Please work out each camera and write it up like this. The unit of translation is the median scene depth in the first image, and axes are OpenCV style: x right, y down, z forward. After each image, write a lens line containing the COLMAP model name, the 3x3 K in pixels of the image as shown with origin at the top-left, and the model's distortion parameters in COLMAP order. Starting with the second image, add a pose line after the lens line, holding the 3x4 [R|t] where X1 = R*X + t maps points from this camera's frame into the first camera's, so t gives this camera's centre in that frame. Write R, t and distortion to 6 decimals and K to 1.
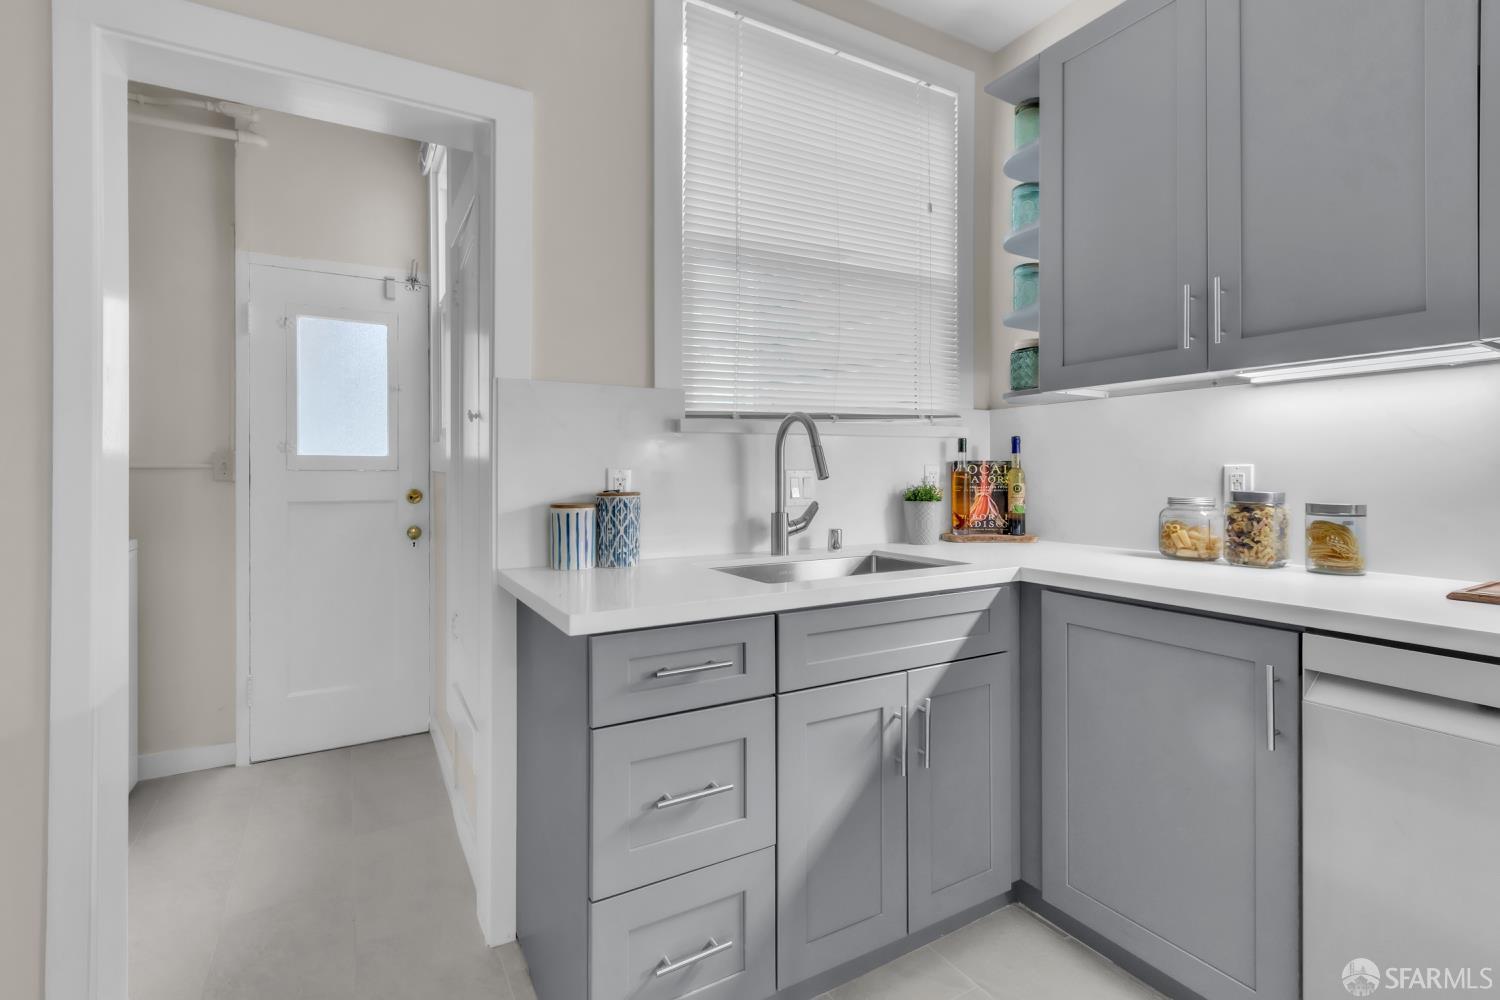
lens RADIAL K [[685.2, 0, 742.4], [0, 685.2, 469.7], [0, 0, 1]] dist [-0.000661, -0.000330]
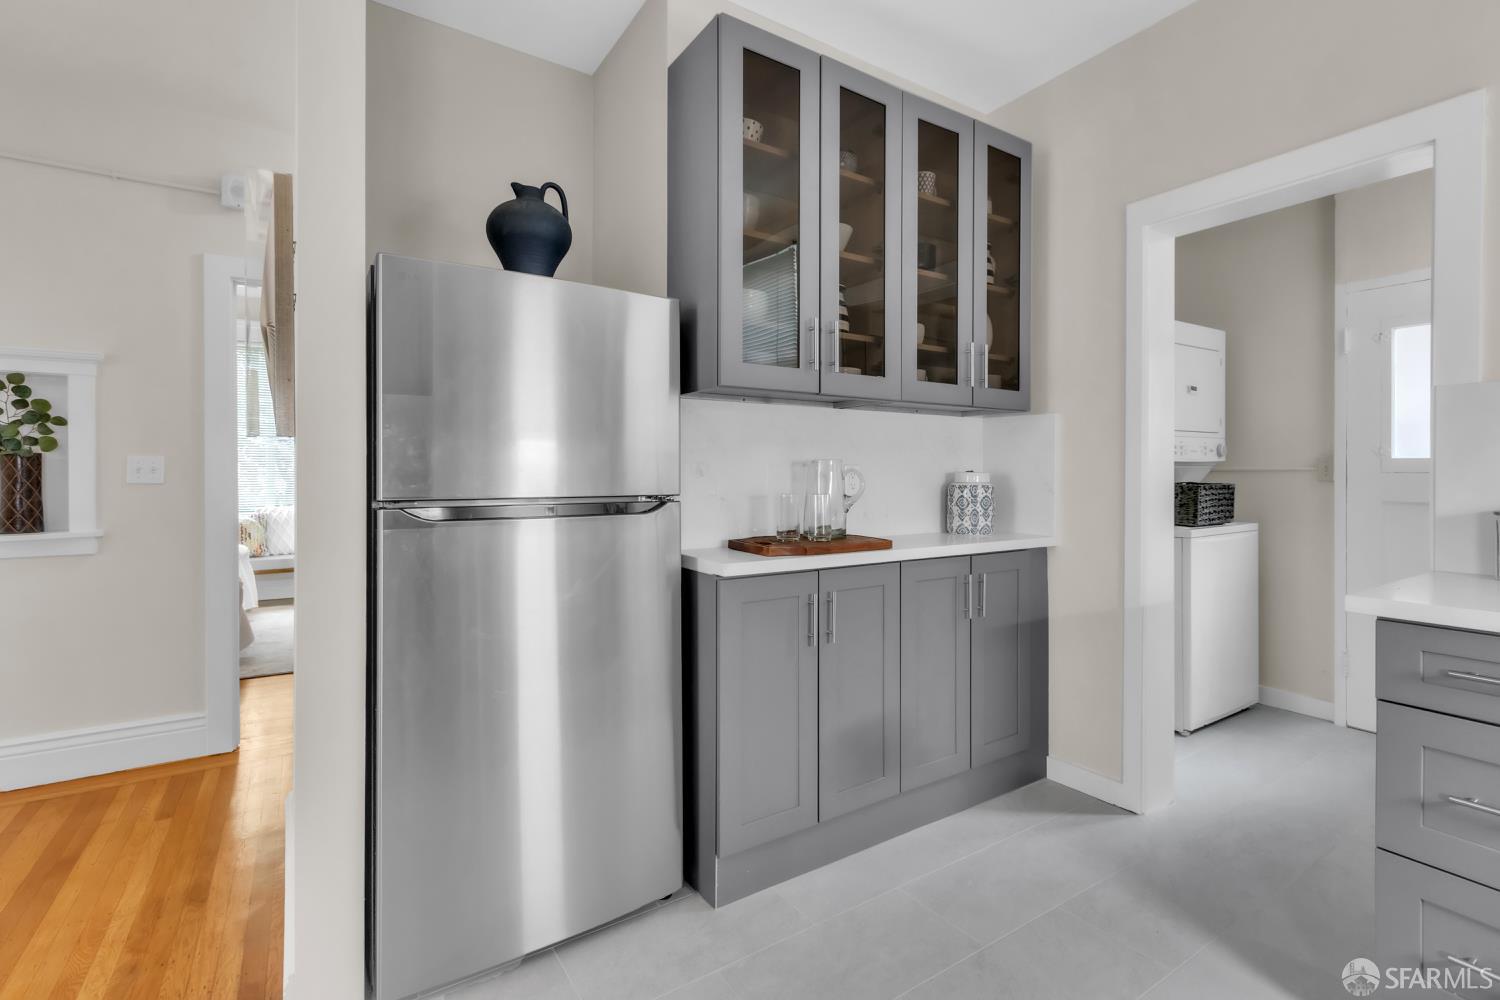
lens RADIAL K [[685.2, 0, 755.2], [0, 685.2, 471.4], [0, 0, 1]] dist [-0.000661, -0.000330]
pose [[0.055586, 0.001033, -0.998453, 0.517464], [0.001582, 0.999998, 0.001122, -0.005445], [0.998453, -0.001642, 0.055584, -0.078662]]
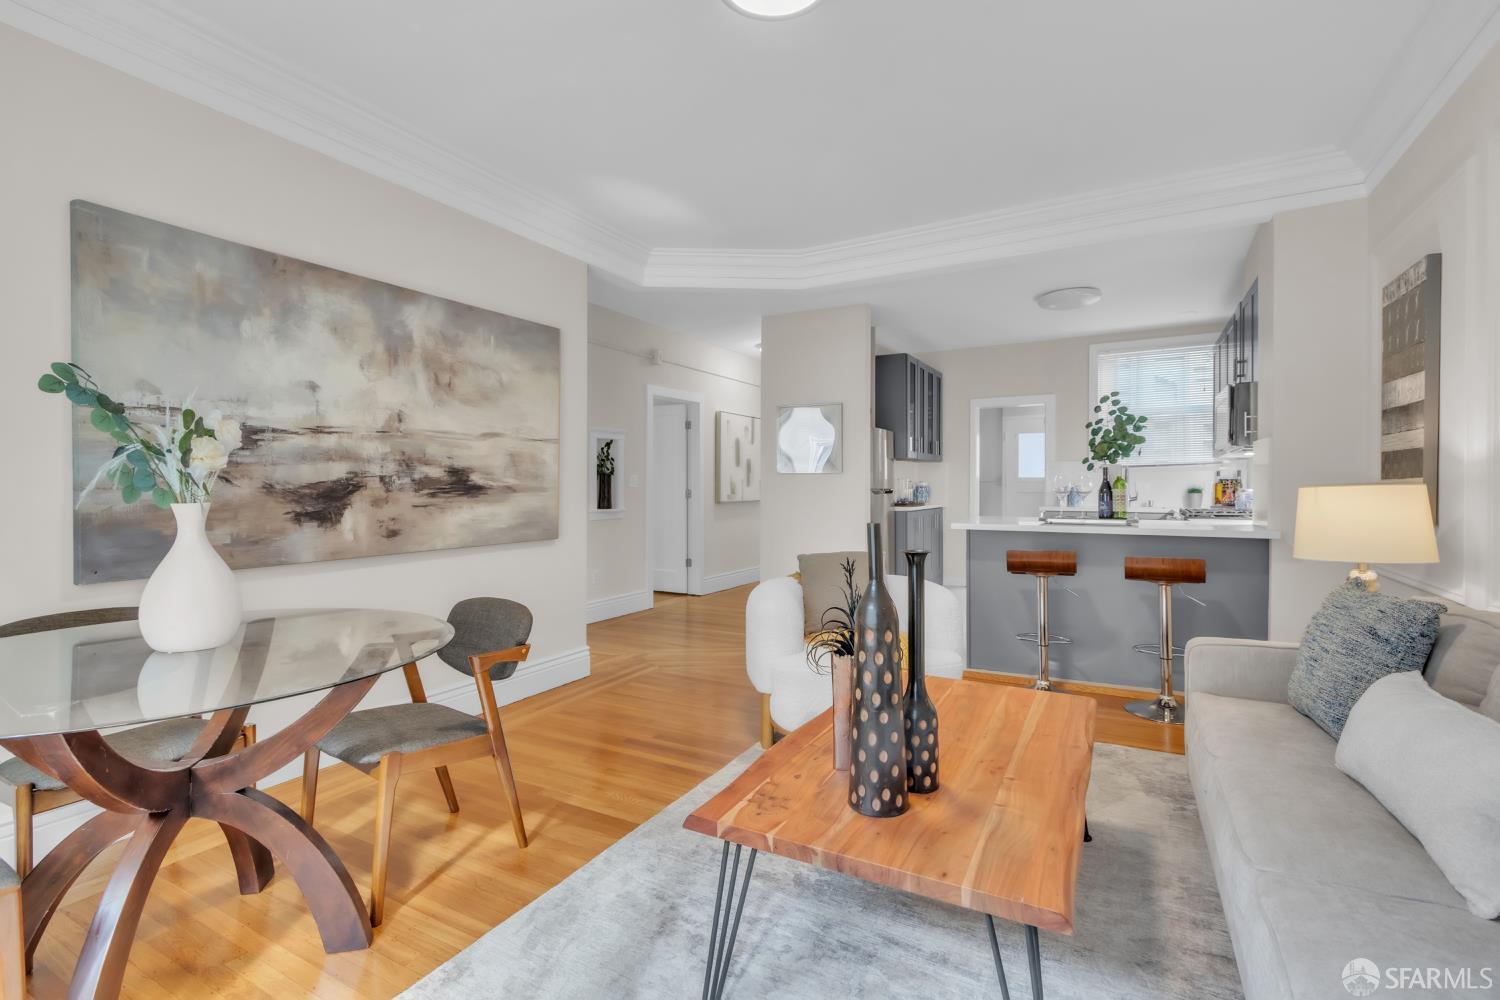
lens RADIAL K [[685.2, 0, 755.1], [0, 685.2, 489.8], [0, 0, 1]] dist [-0.000661, -0.000330]
pose [[0.518674, 0.013326, -0.854868, 2.036997], [-0.000472, 0.999883, 0.015300, -0.014058], [0.854972, -0.007533, 0.518620, -2.406885]]
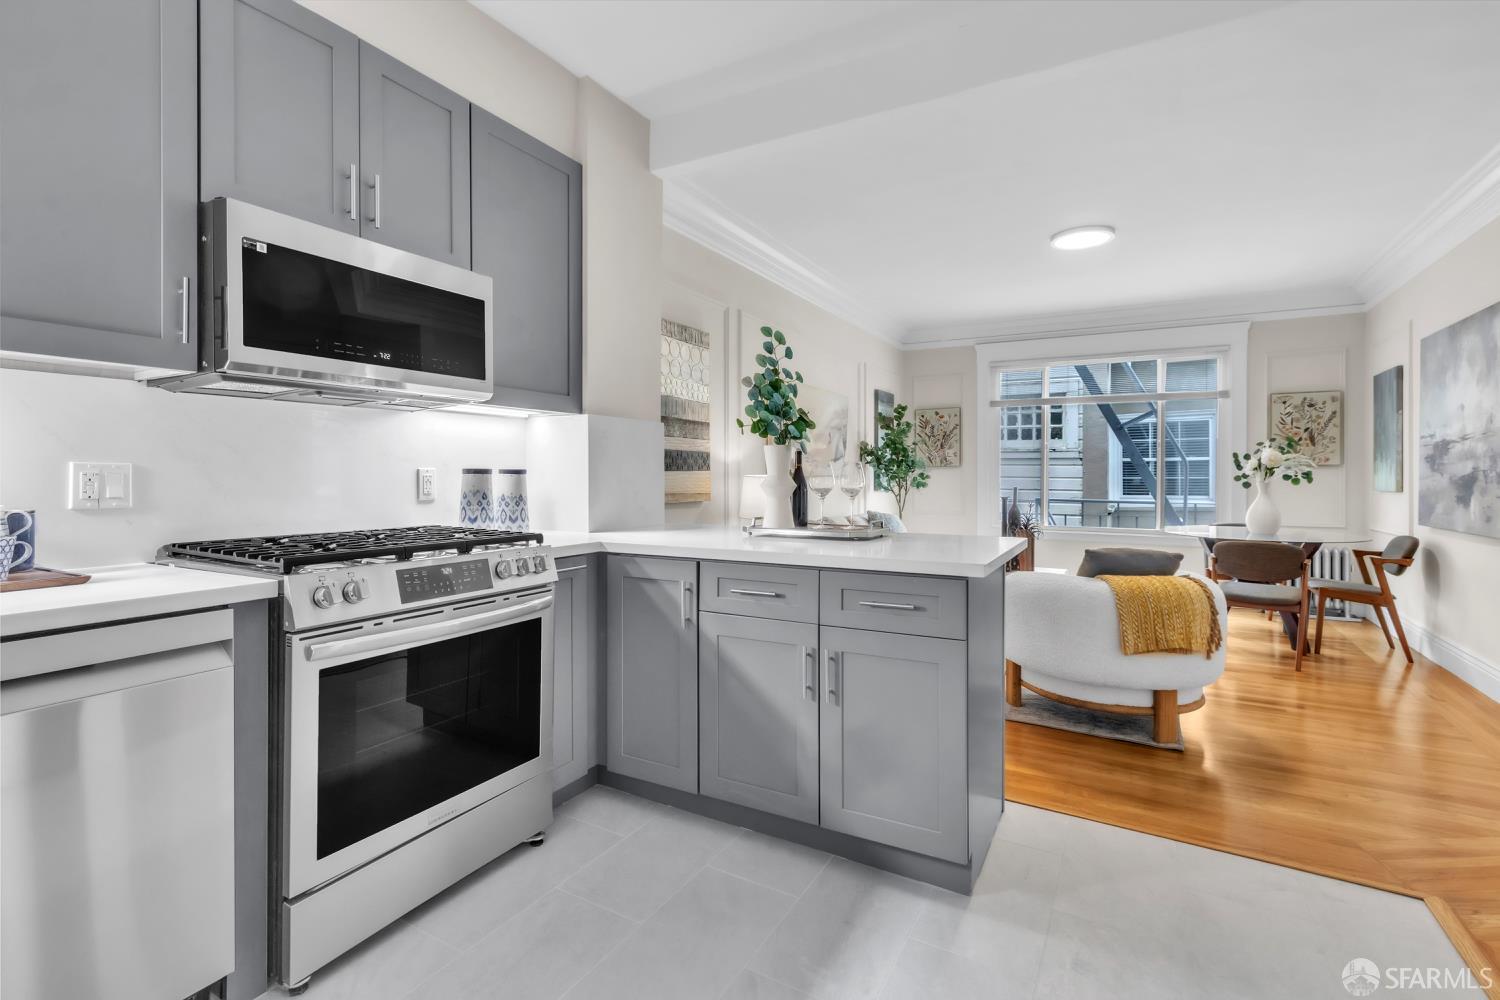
lens RADIAL K [[685.2, 0, 751.4], [0, 685.2, 478.6], [0, 0, 1]] dist [-0.000661, -0.000330]
pose [[-0.510578, -0.001223, 0.859831, -0.238774], [-0.002174, 0.999998, 0.000132, 0.005494], [-0.859829, -0.001802, -0.510579, 0.237980]]
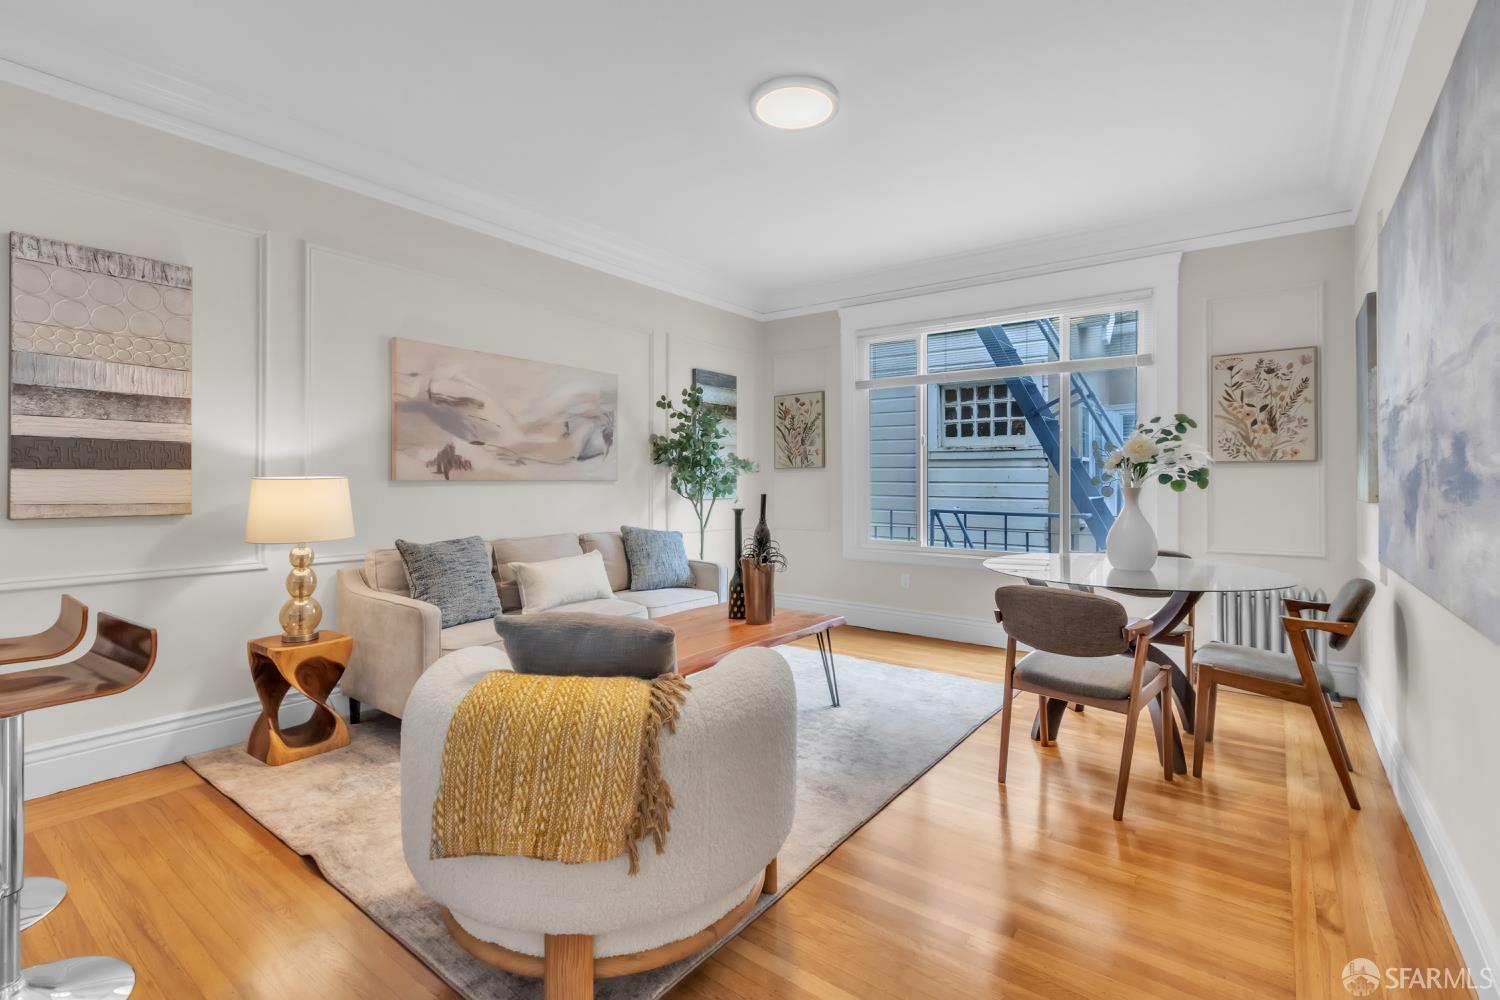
lens RADIAL K [[685.2, 0, 752.4], [0, 685.2, 484.9], [0, 0, 1]] dist [-0.000661, -0.000330]
pose [[-0.398034, 0.001040, 0.917370, -0.136614], [-0.000782, 0.999999, -0.001473, 0.013609], [-0.917370, -0.001303, -0.398033, -1.199153]]
